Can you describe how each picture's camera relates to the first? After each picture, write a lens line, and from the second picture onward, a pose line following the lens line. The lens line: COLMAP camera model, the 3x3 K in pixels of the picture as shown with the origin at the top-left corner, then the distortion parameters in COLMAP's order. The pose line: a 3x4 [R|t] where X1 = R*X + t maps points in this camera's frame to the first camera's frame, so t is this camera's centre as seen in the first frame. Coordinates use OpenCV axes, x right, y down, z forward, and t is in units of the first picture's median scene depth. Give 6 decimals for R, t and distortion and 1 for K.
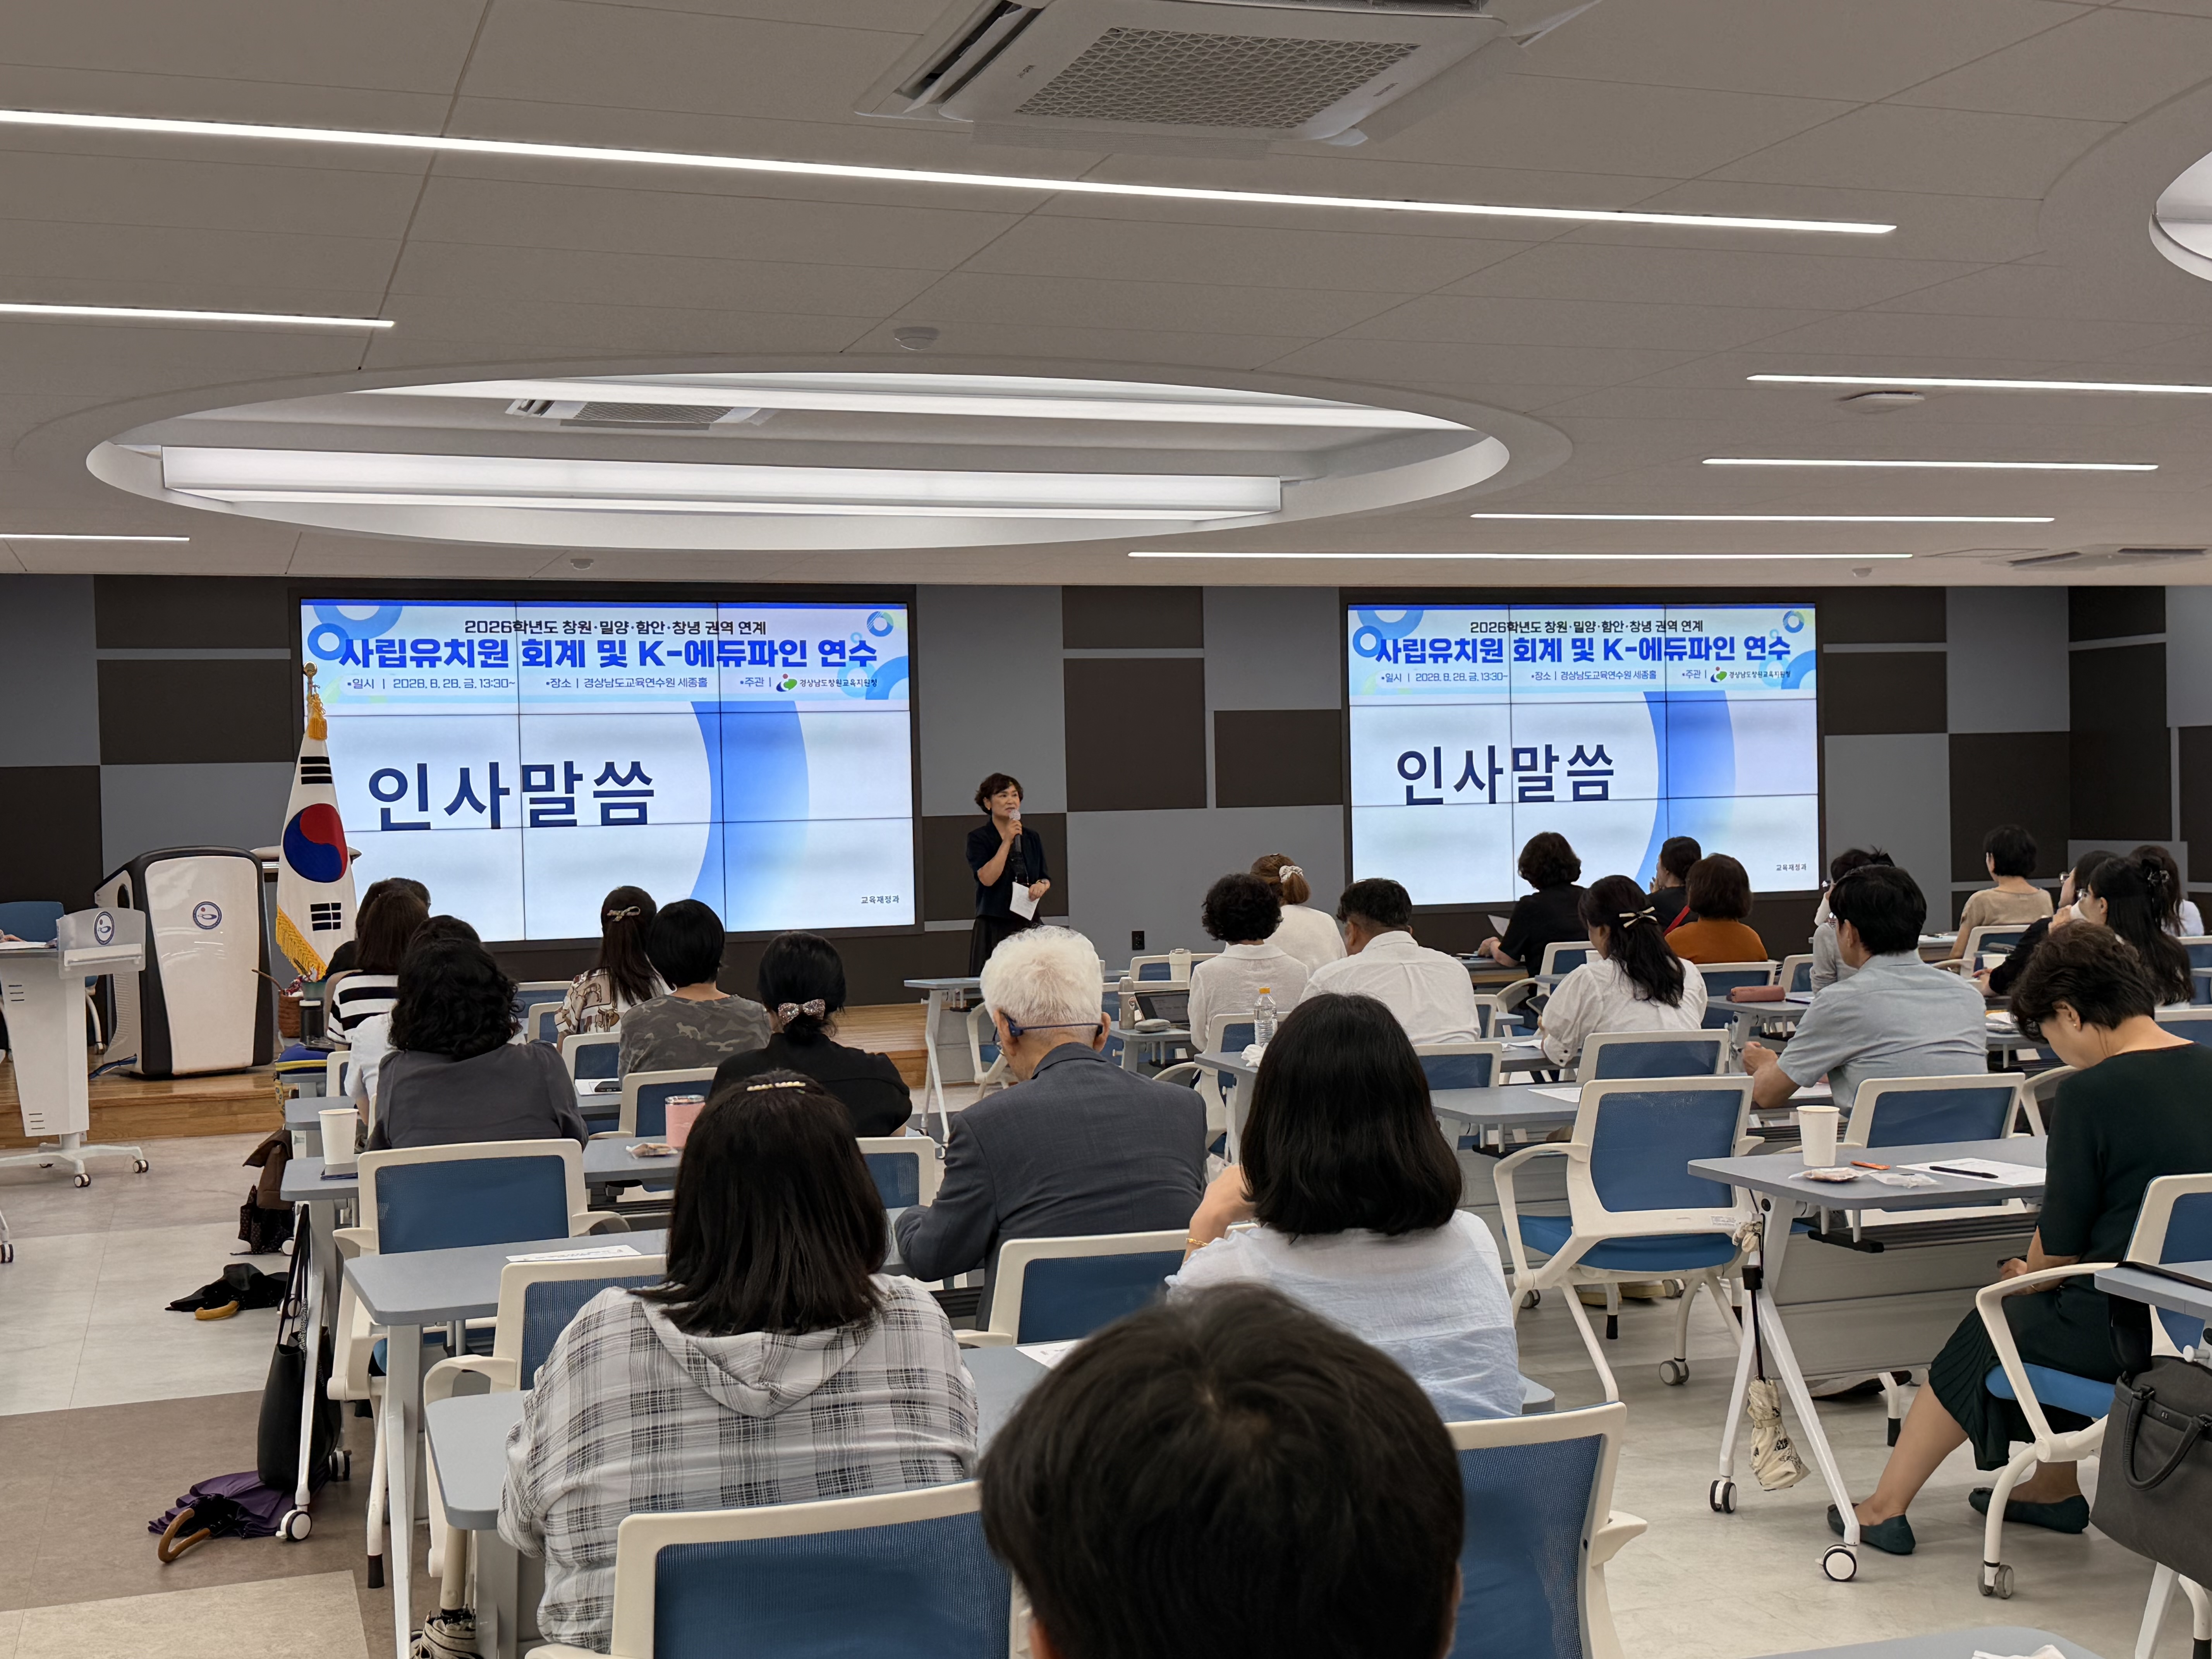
lens RADIAL K [[2630.3, 0, 1103.5], [0, 2630.3, 811.4], [0, 0, 1]] dist [0.051232, -0.000662]
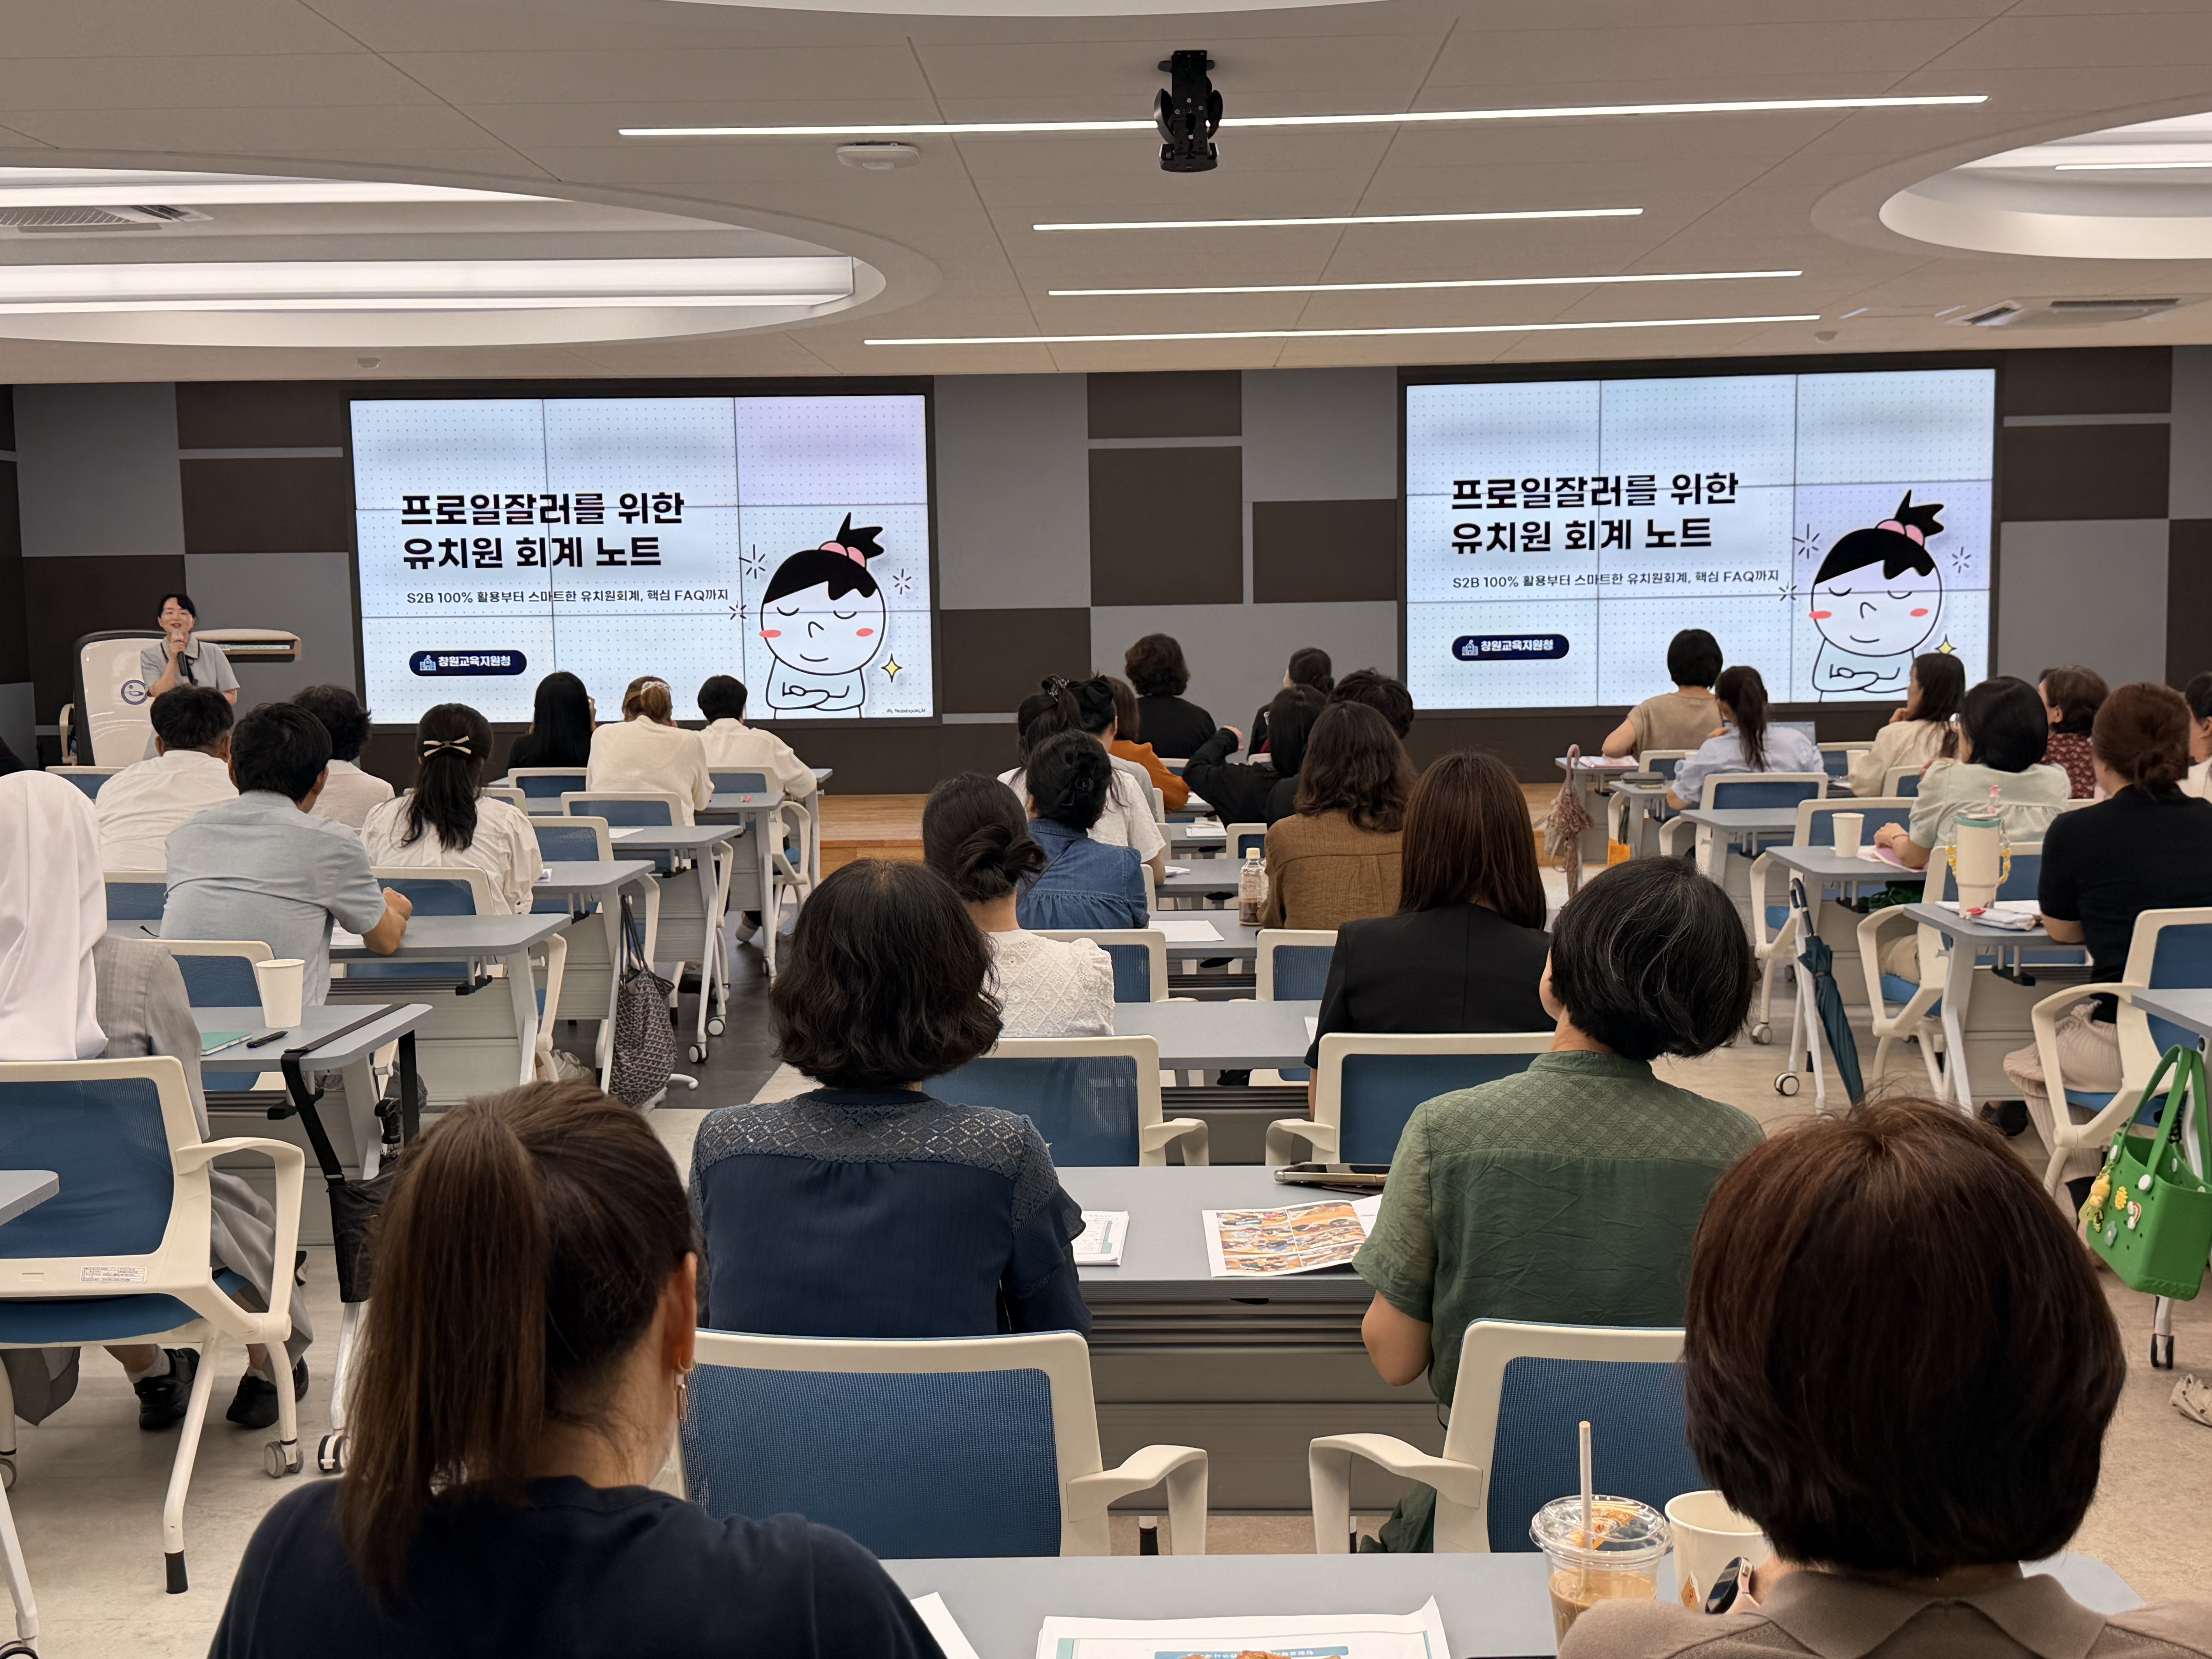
lens RADIAL K [[2487.2, 0, 1106.0], [0, 2487.2, 829.5], [0, 0, 1]] dist [0.170547, -0.391700]
pose [[0.937666, 0.041806, -0.345014, 0.312447], [-0.007823, 0.995026, 0.099306, -0.009299], [0.347450, -0.090417, 0.933329, 0.118799]]
